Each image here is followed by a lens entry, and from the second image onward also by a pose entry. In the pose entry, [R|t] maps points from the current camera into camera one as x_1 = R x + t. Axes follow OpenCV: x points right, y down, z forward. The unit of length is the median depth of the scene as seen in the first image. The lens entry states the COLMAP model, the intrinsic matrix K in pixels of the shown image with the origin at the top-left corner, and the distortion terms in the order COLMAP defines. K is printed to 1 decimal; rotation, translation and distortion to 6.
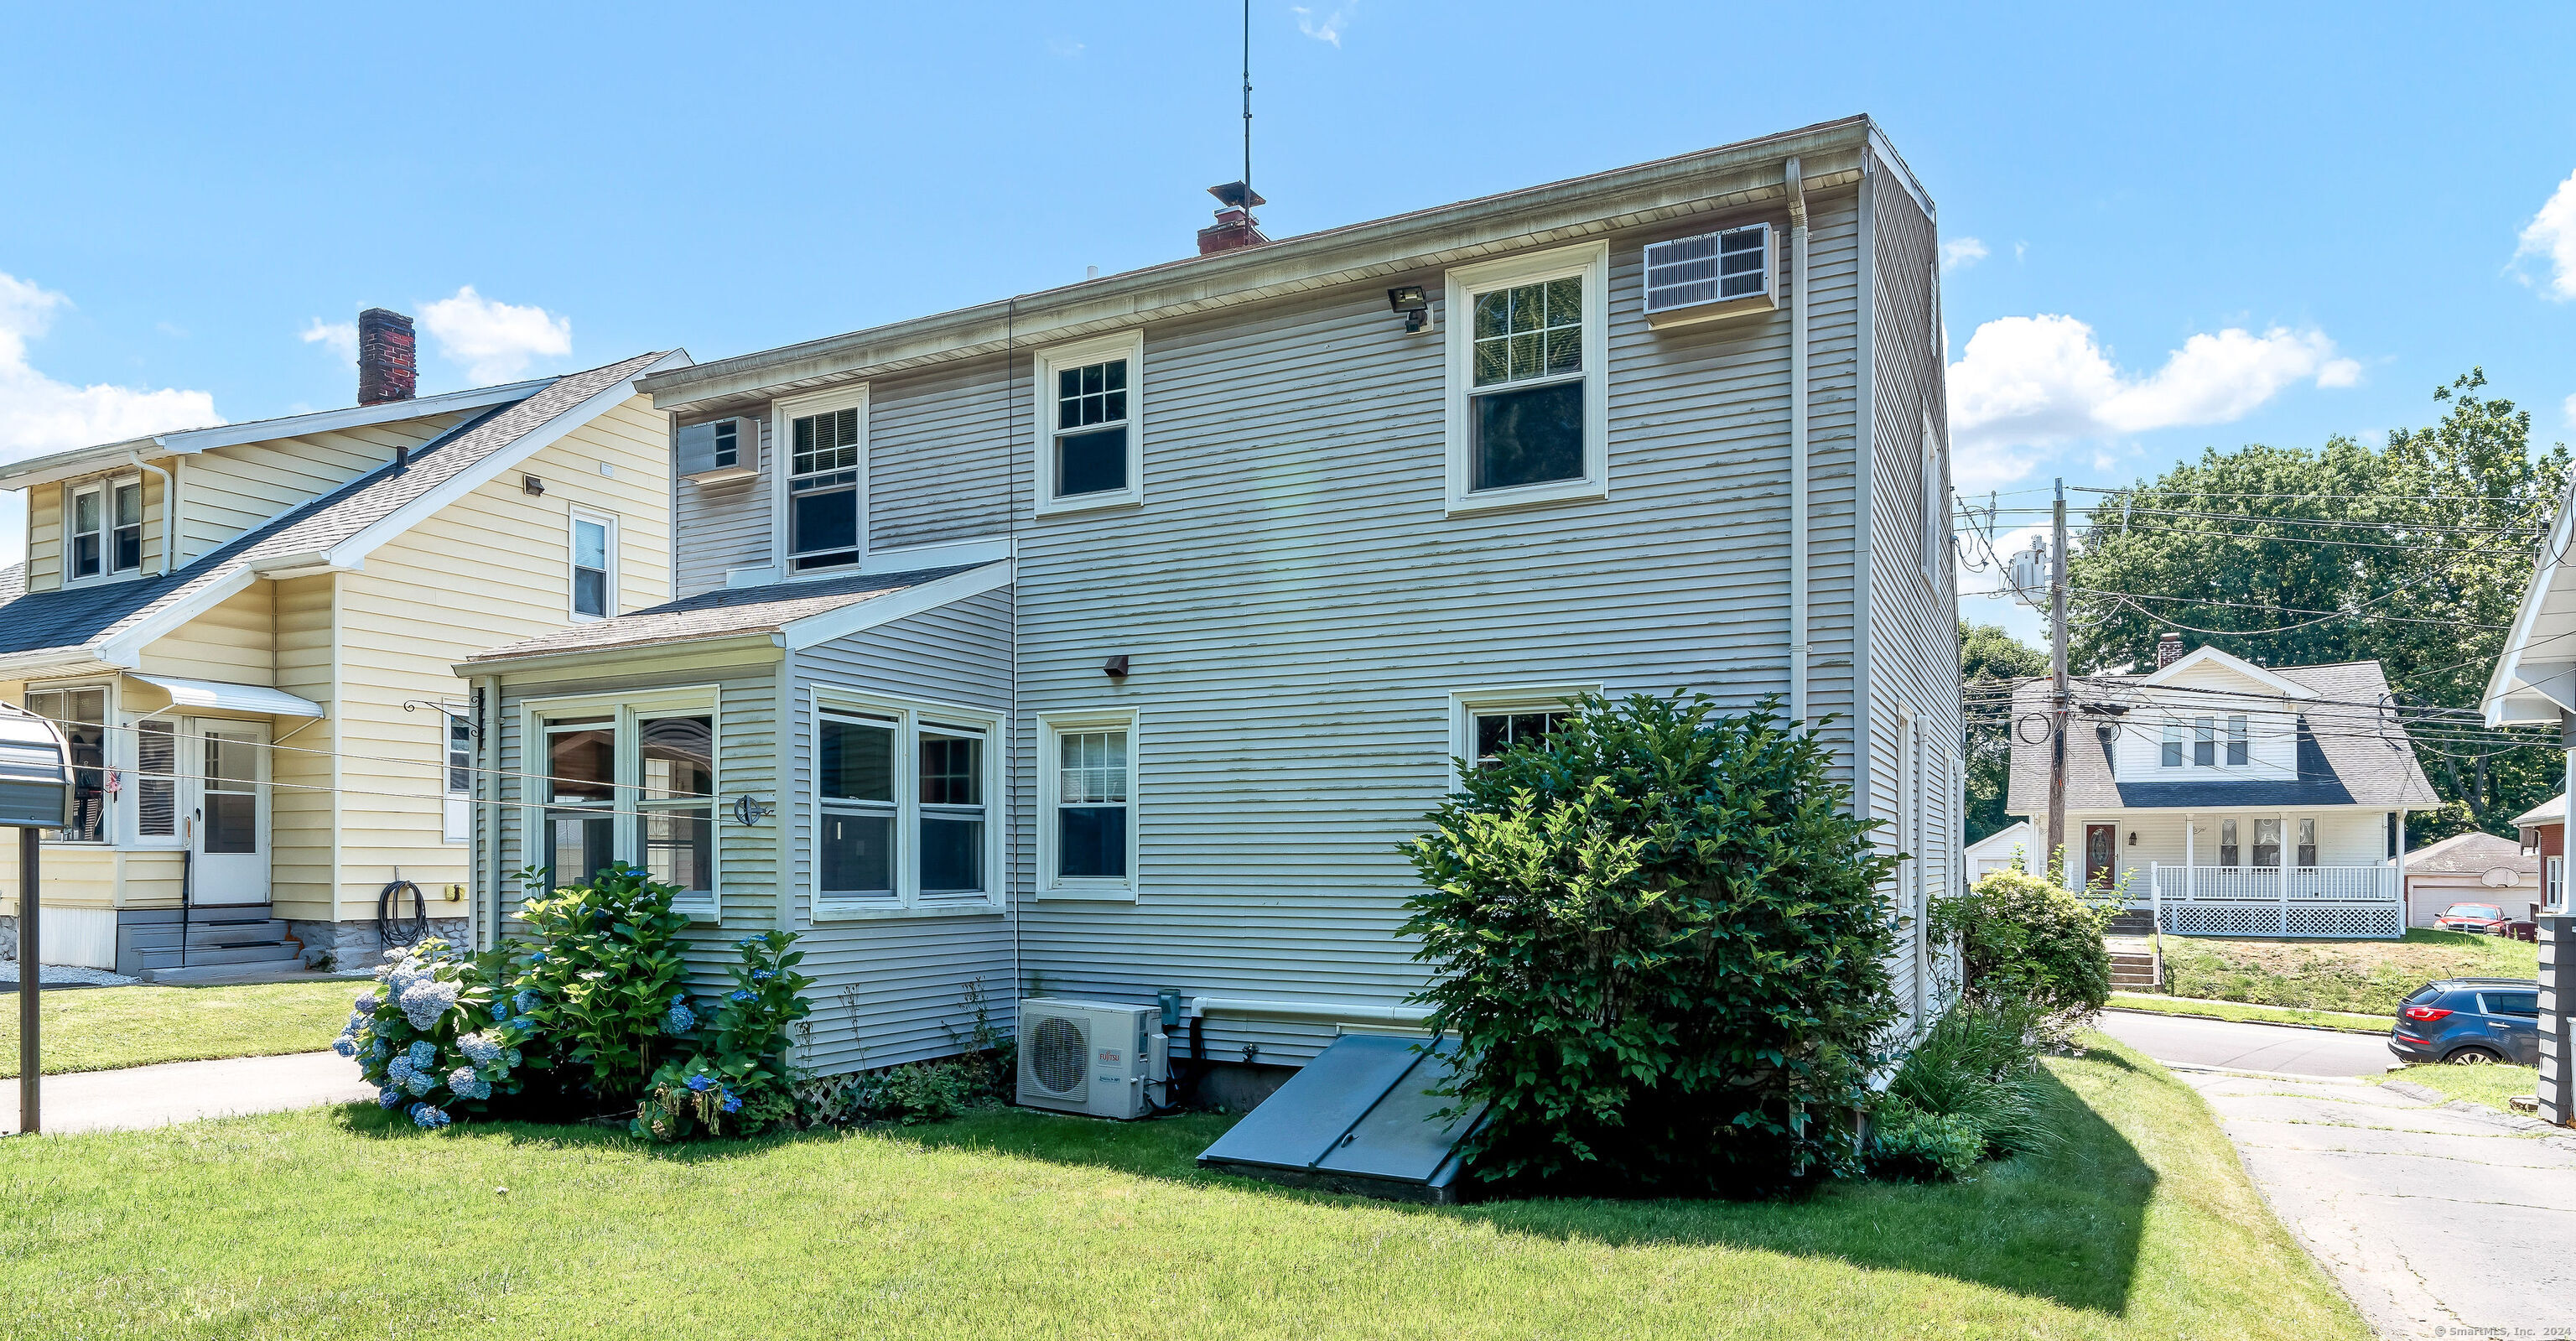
lens RADIAL K [[1456.1, 0, 1290.8], [0, 1456.1, 687.3], [0, 0, 1]] dist [0.006087, 0.000432]
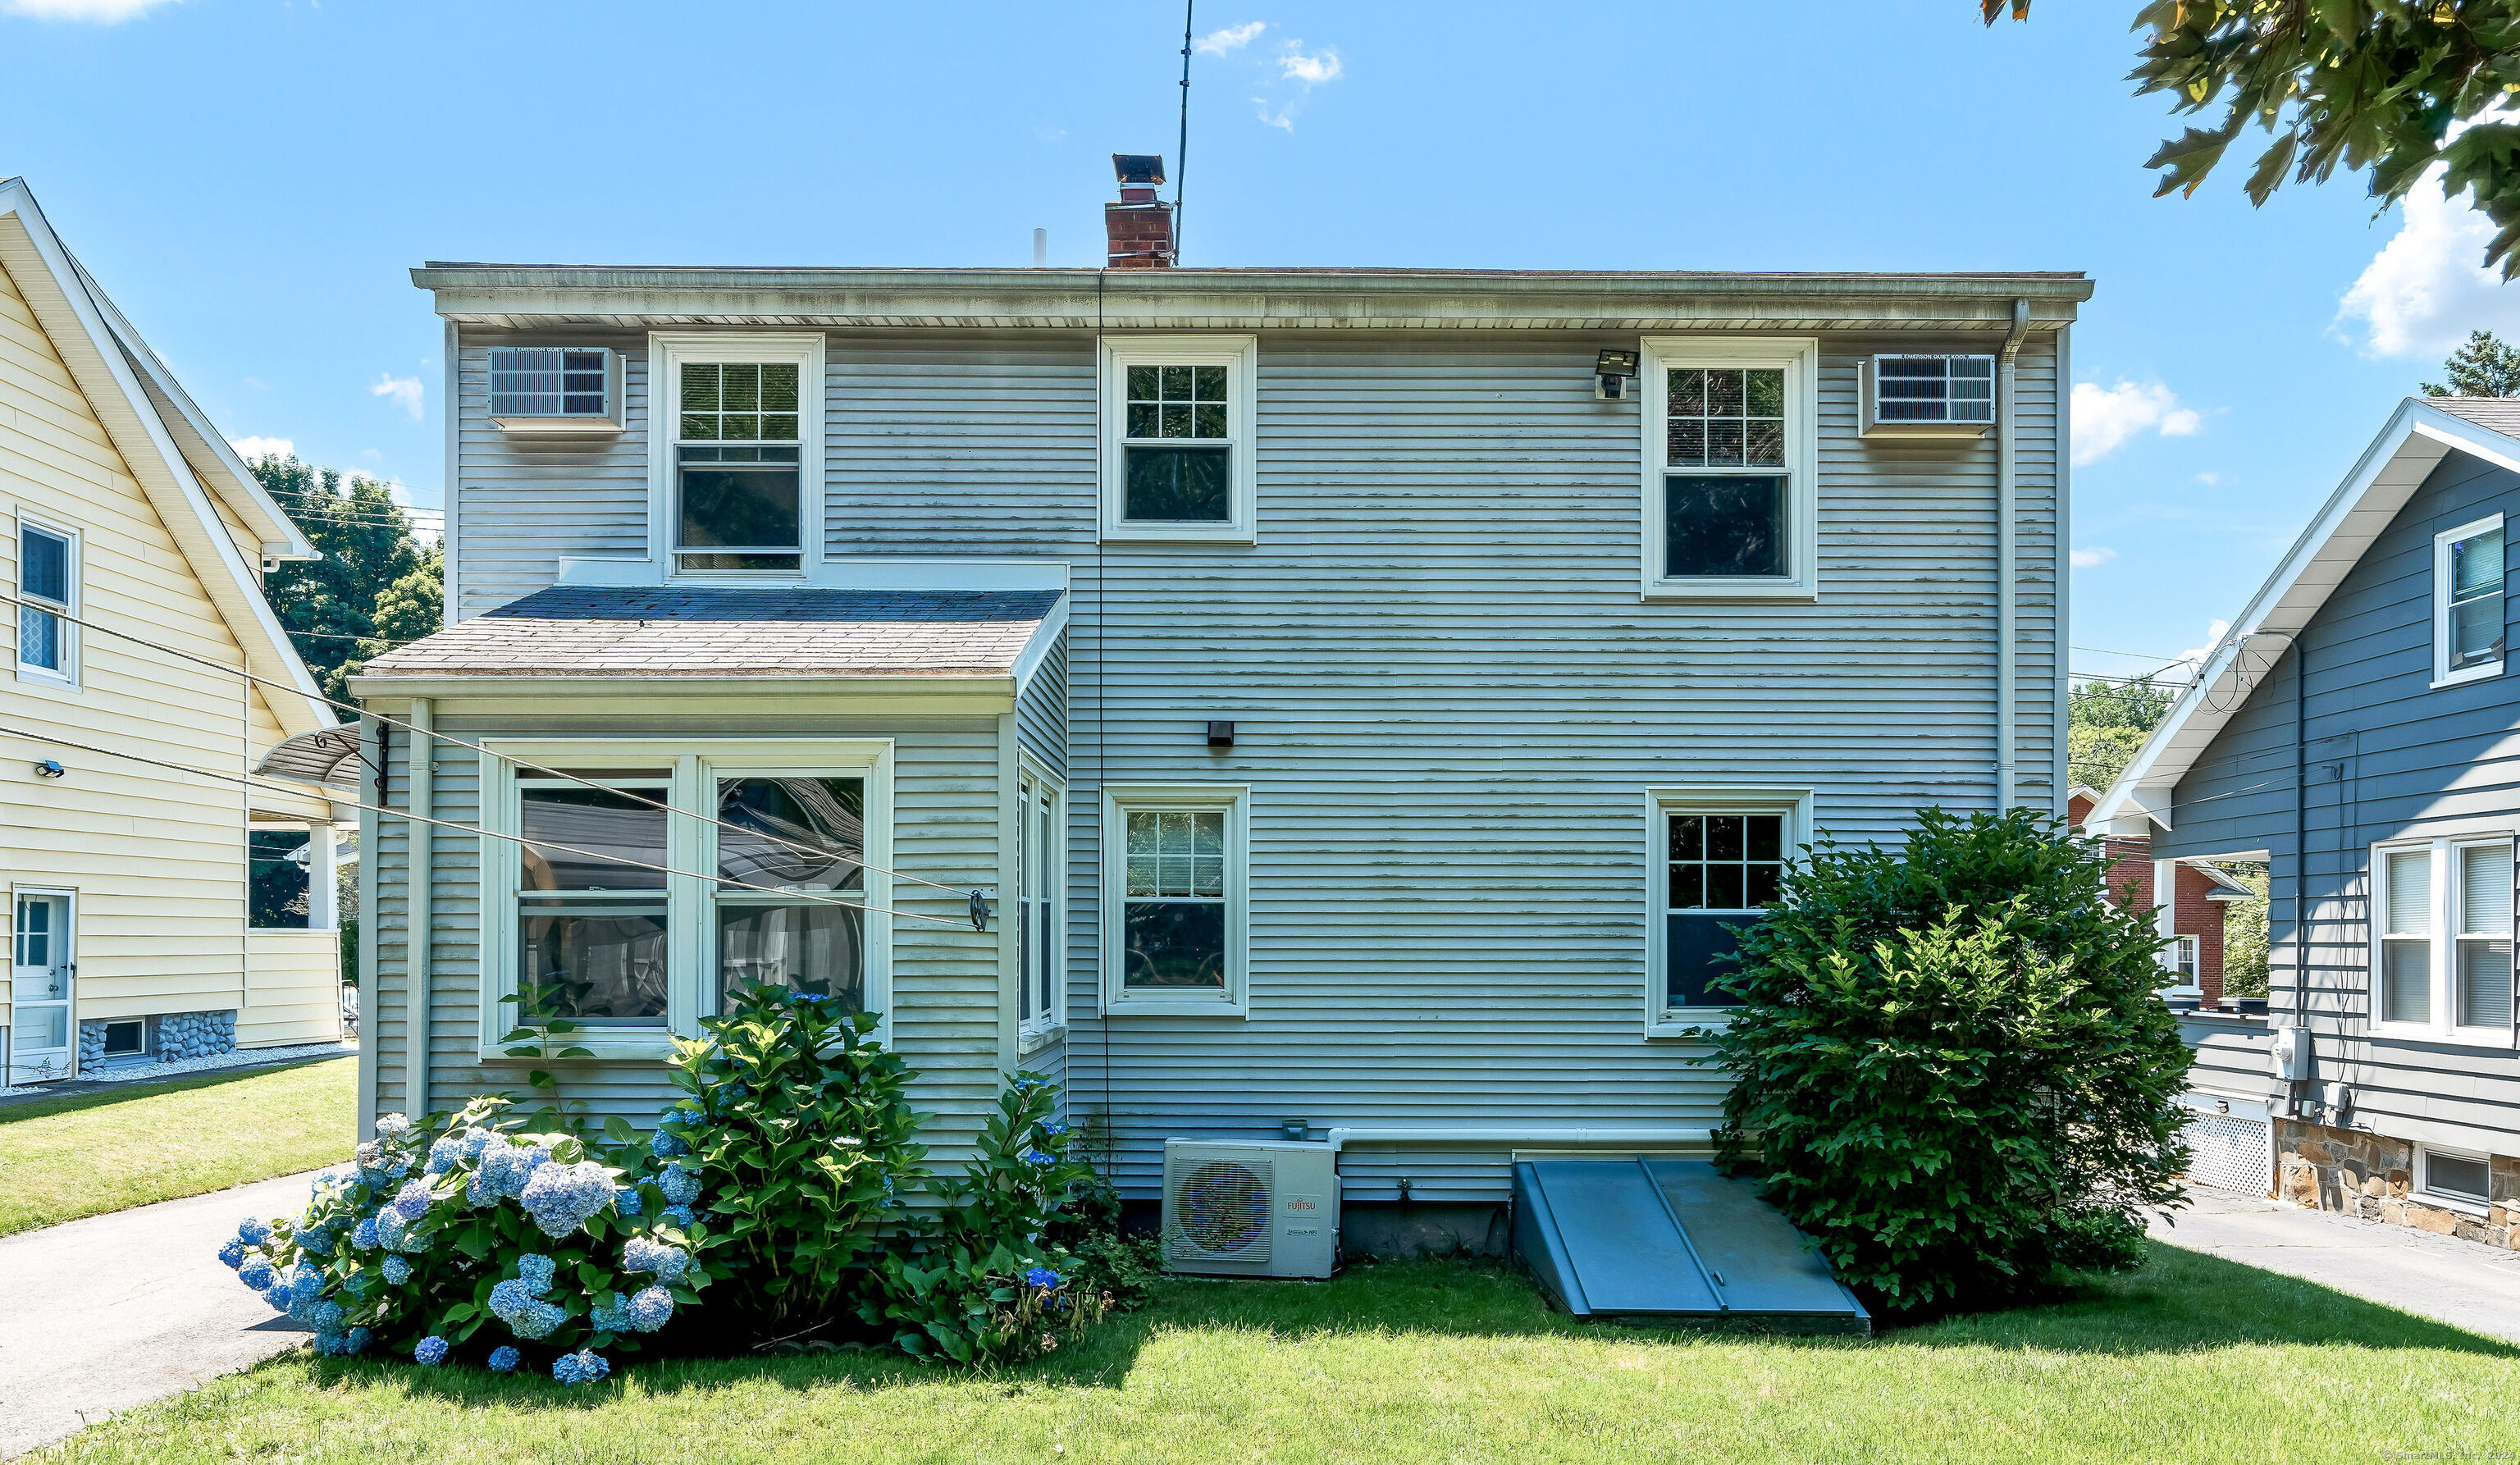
lens RADIAL K [[1675.8, 0, 1264.2], [0, 1675.8, 720.3], [0, 0, 1]] dist [0.003950, 0.003835]
pose [[0.890832, 0.059832, 0.450375, -0.560314], [-0.056461, 0.998185, -0.020930, -0.003803], [-0.450810, -0.006783, 0.892594, 0.140193]]
